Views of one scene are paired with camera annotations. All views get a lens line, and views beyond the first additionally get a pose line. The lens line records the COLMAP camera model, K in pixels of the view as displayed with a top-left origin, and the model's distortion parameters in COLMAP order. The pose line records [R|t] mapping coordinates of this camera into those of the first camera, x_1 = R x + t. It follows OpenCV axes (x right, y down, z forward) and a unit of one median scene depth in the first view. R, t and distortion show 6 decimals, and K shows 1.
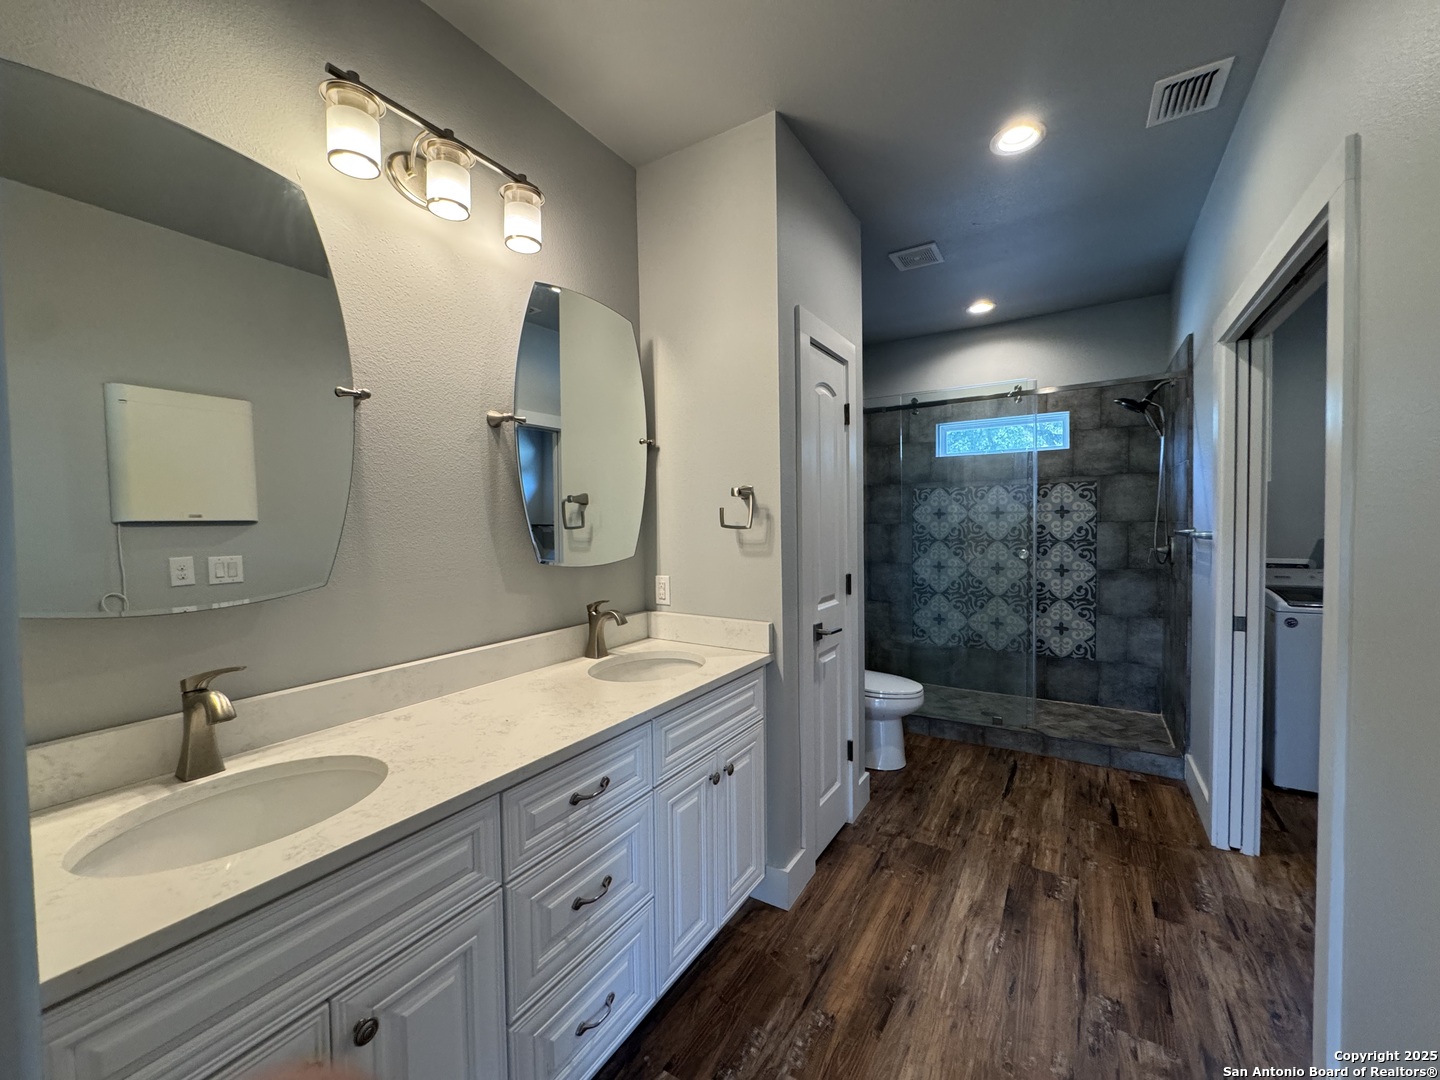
lens RADIAL K [[576.1, 0, 717.9], [0, 576.1, 541.5], [0, 0, 1]] dist [-0.004298, 0.000375]
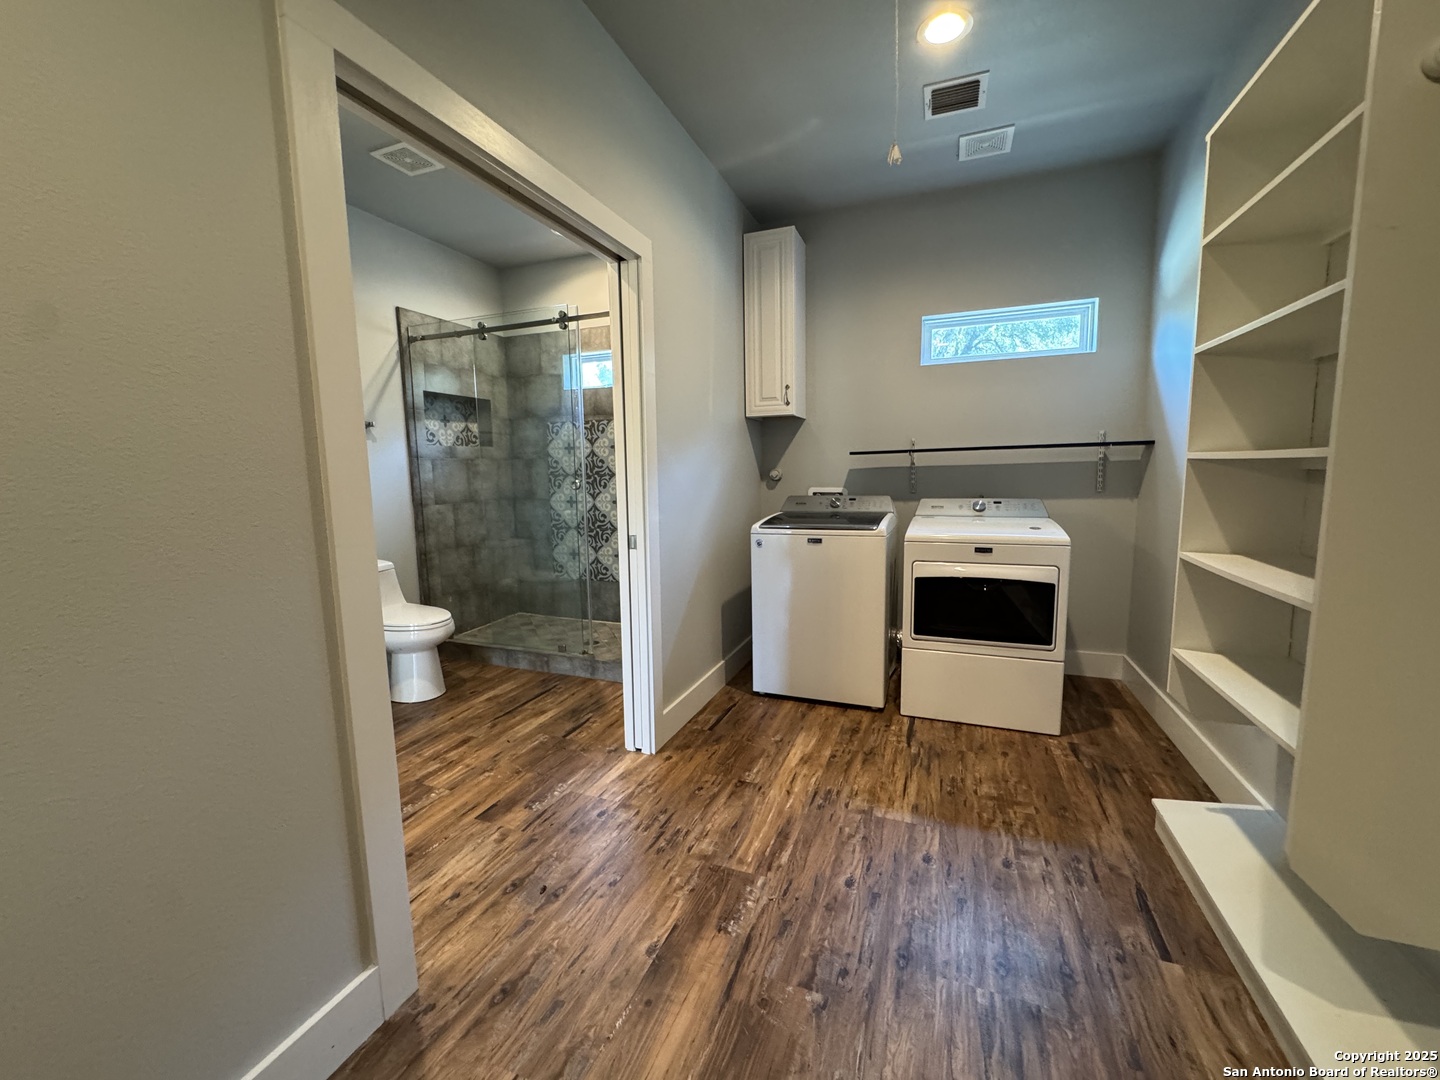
lens RADIAL K [[576.1, 0, 717.9], [0, 576.1, 541.5], [0, 0, 1]] dist [-0.004298, 0.000375]
pose [[0.983352, -0.022210, 0.180351, 0.571018], [0.006198, 0.996025, 0.088863, 0.031992], [-0.181607, -0.086266, 0.979580, -0.040101]]
